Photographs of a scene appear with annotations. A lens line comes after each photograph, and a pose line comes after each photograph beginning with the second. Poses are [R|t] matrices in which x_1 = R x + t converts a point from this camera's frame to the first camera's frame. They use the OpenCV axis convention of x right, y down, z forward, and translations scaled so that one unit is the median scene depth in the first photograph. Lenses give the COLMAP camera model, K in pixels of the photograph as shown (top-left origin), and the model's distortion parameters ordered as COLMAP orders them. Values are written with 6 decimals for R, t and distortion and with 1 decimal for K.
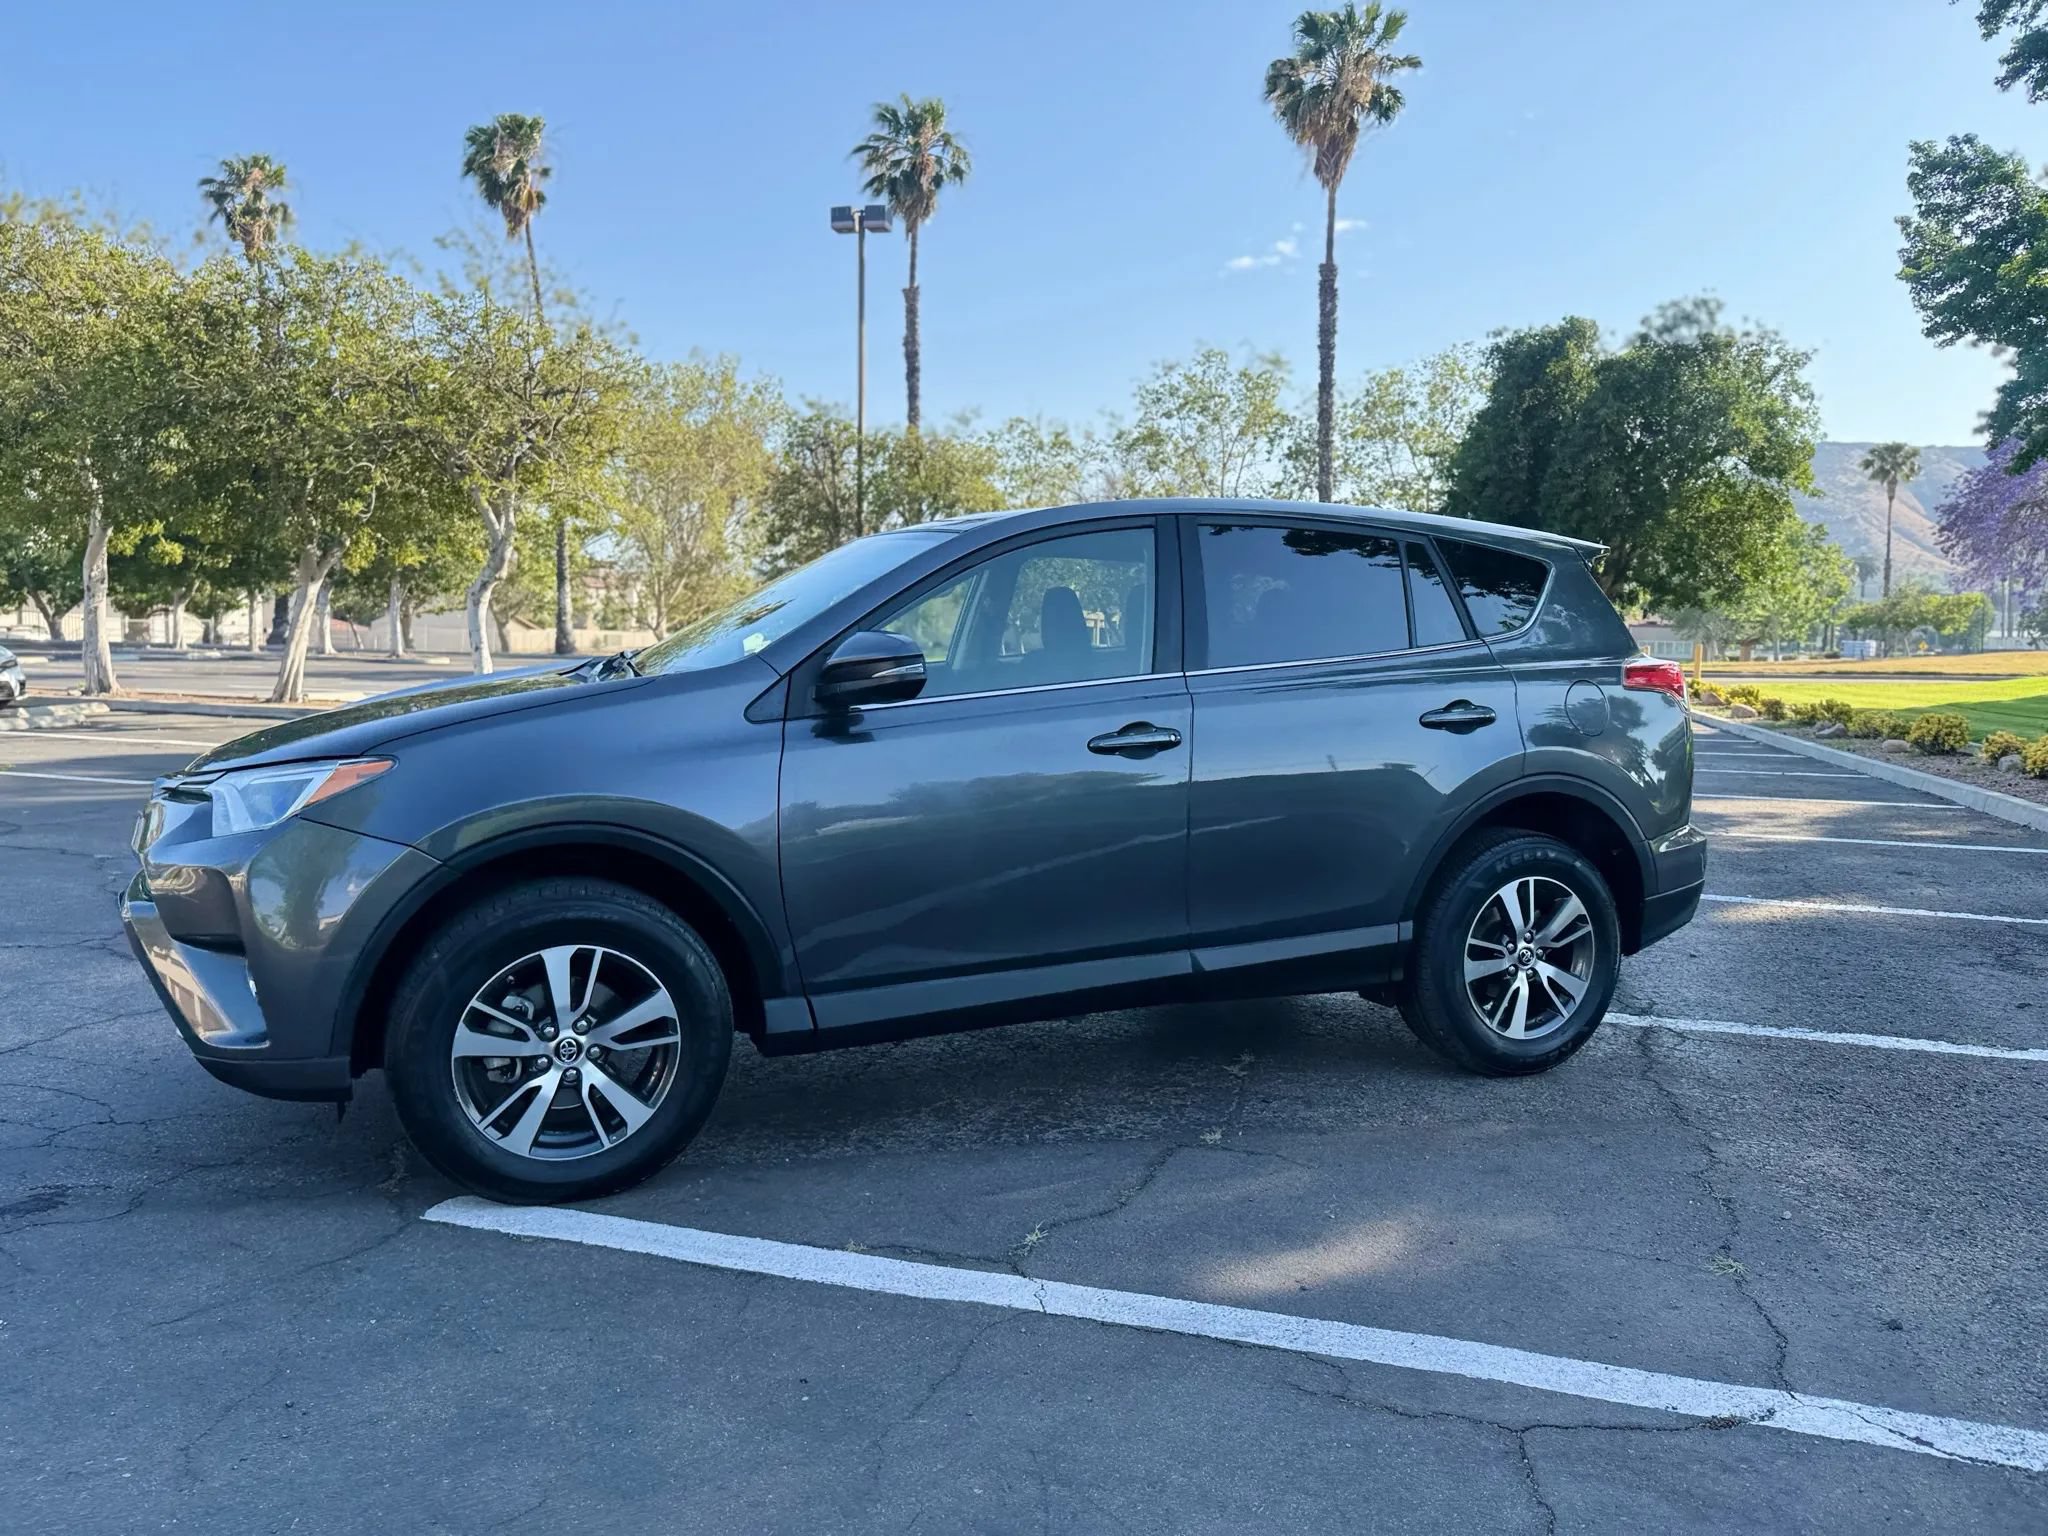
lens RADIAL K [[1458.8, 0, 1014.4], [0, 1458.8, 782.3], [0, 0, 1]] dist [0.063994, -0.090680]
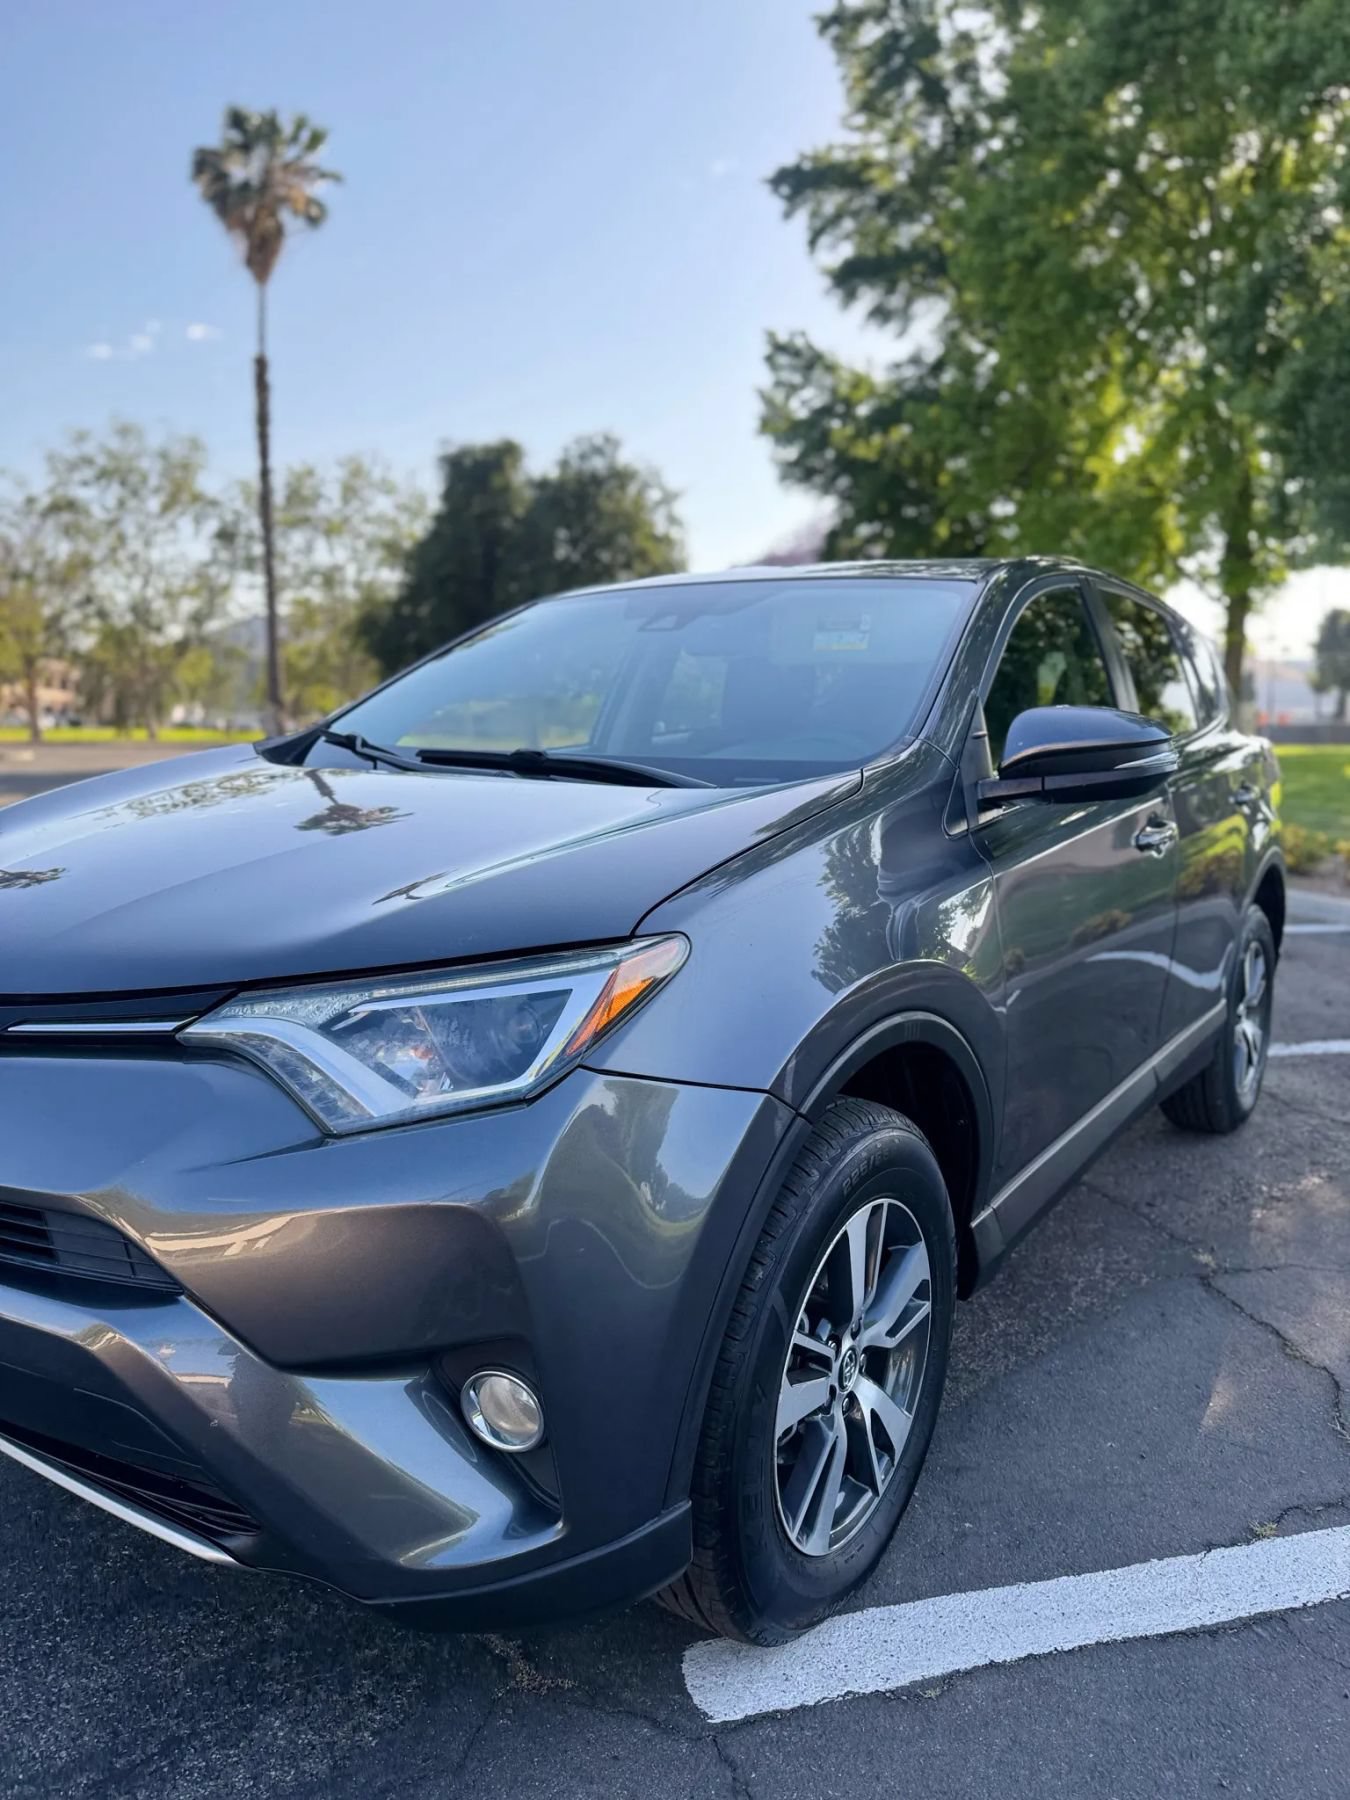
lens RADIAL K [[1282.1, 0, 685.2], [0, 1282.1, 888.8], [0, 0, 1]] dist [0.063994, -0.090680]
pose [[0.840208, -0.065459, 0.538298, -0.073698], [0.045119, 0.997684, 0.050897, -0.006531], [-0.540383, -0.018477, 0.841216, 0.063723]]
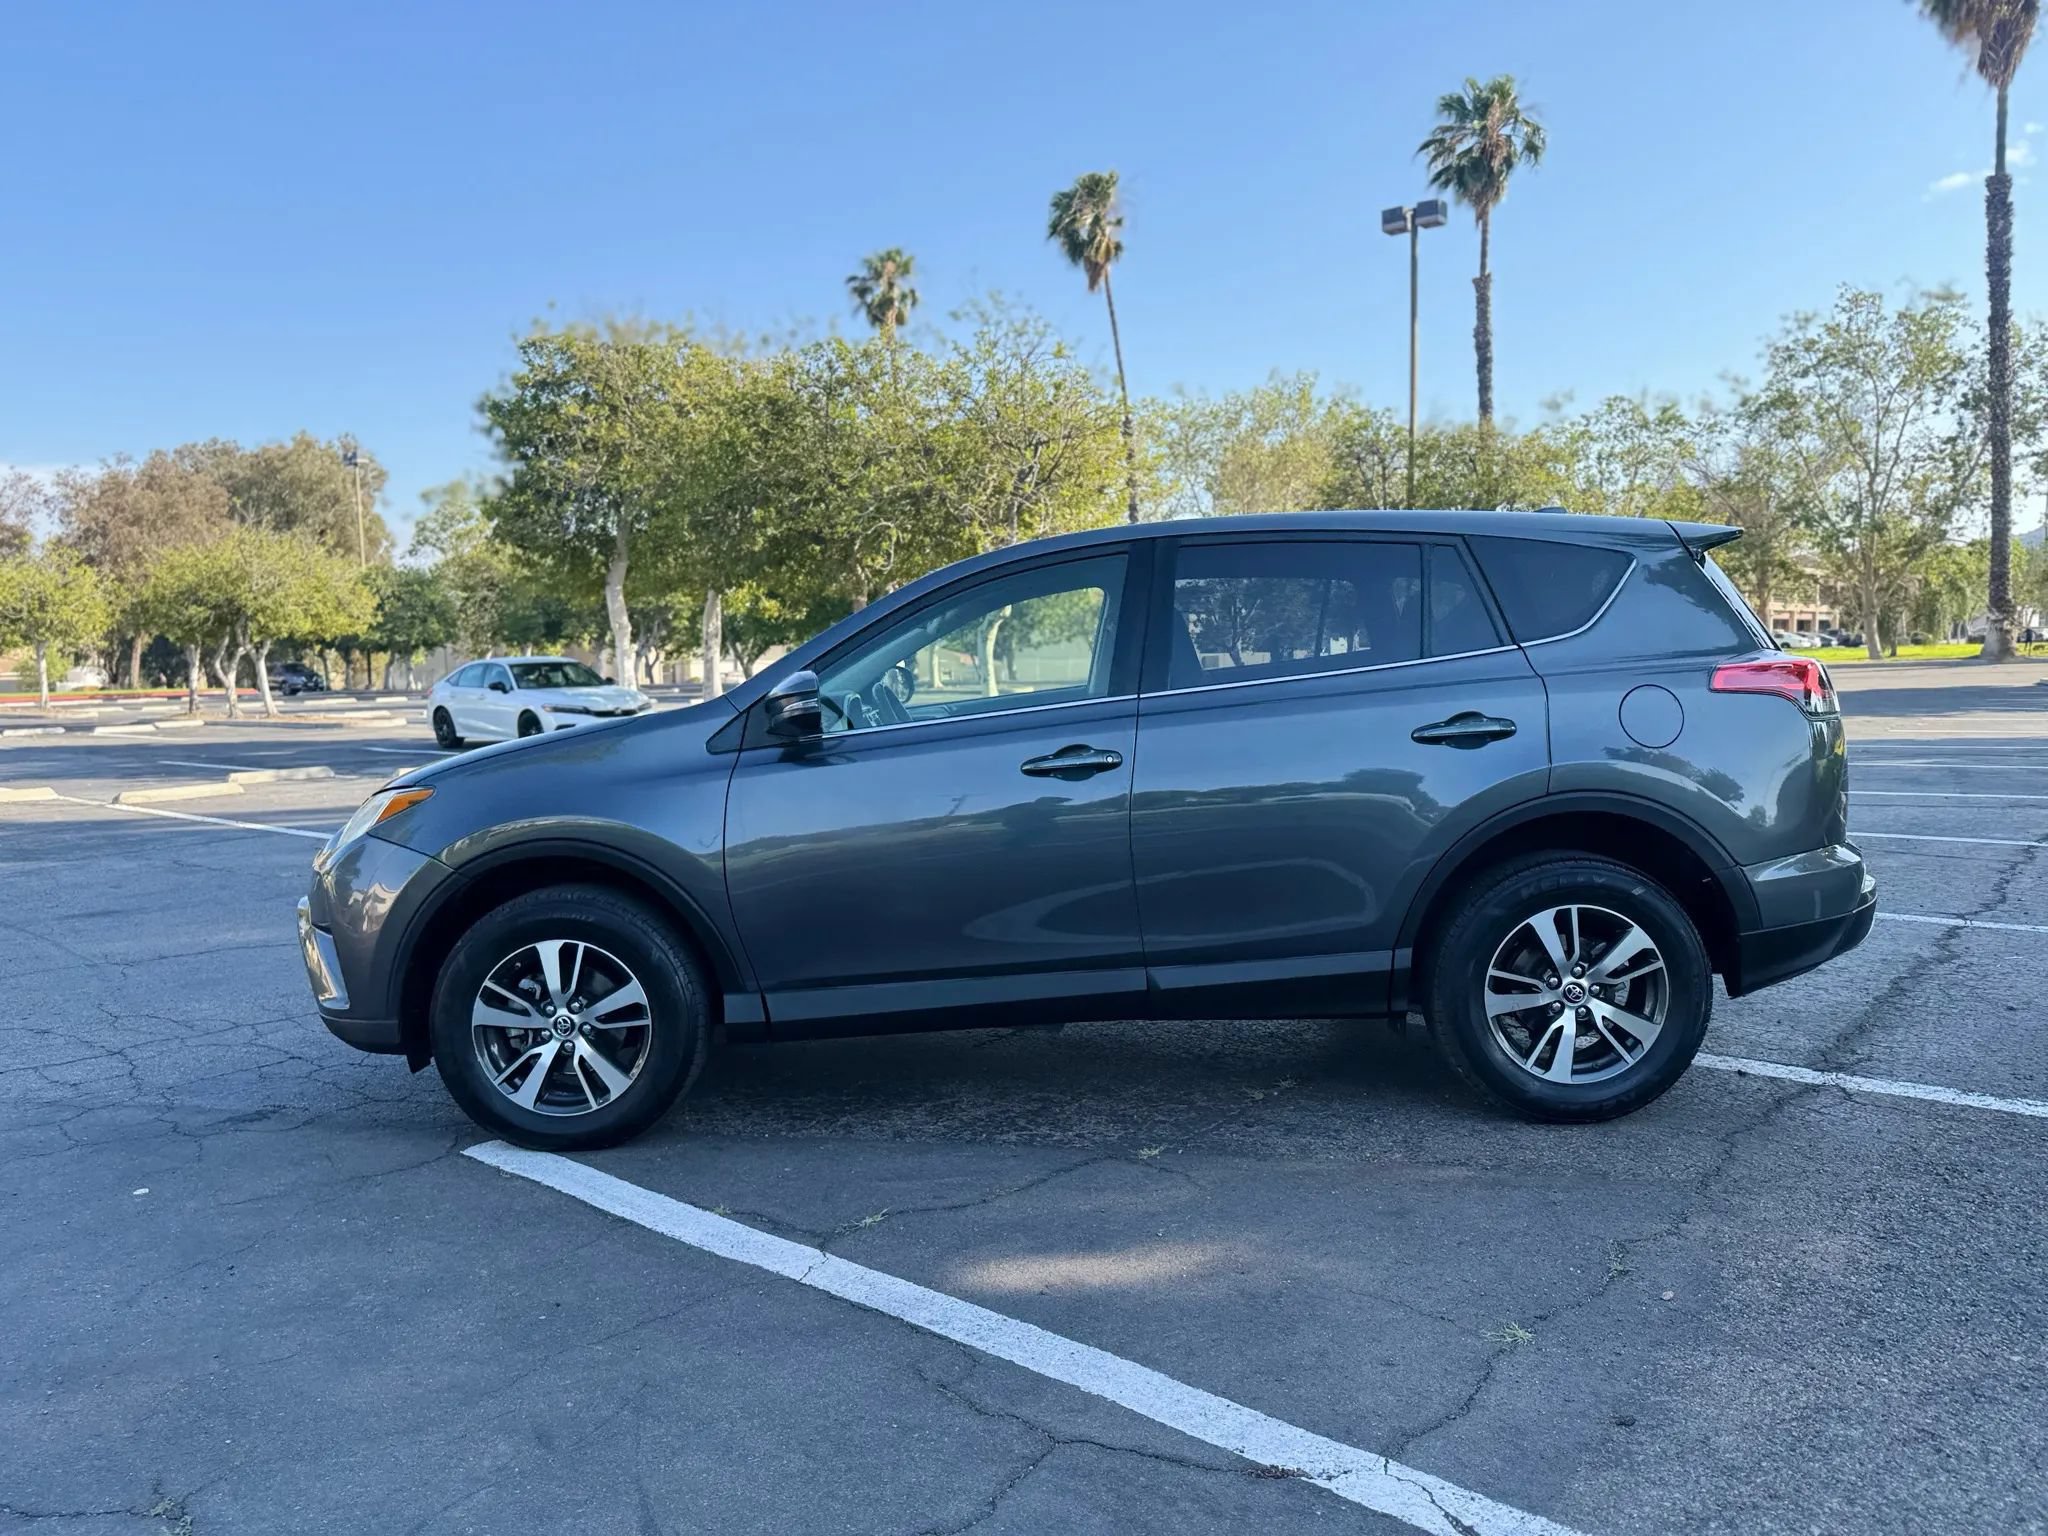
lens RADIAL K [[1458.8, 0, 1014.4], [0, 1458.8, 782.3], [0, 0, 1]] dist [0.063994, -0.090680]
pose [[0.911029, -0.009781, -0.412227, 0.060988], [0.006348, 0.999933, -0.009696, -0.000652], [0.412294, 0.006217, 0.911030, 0.004730]]
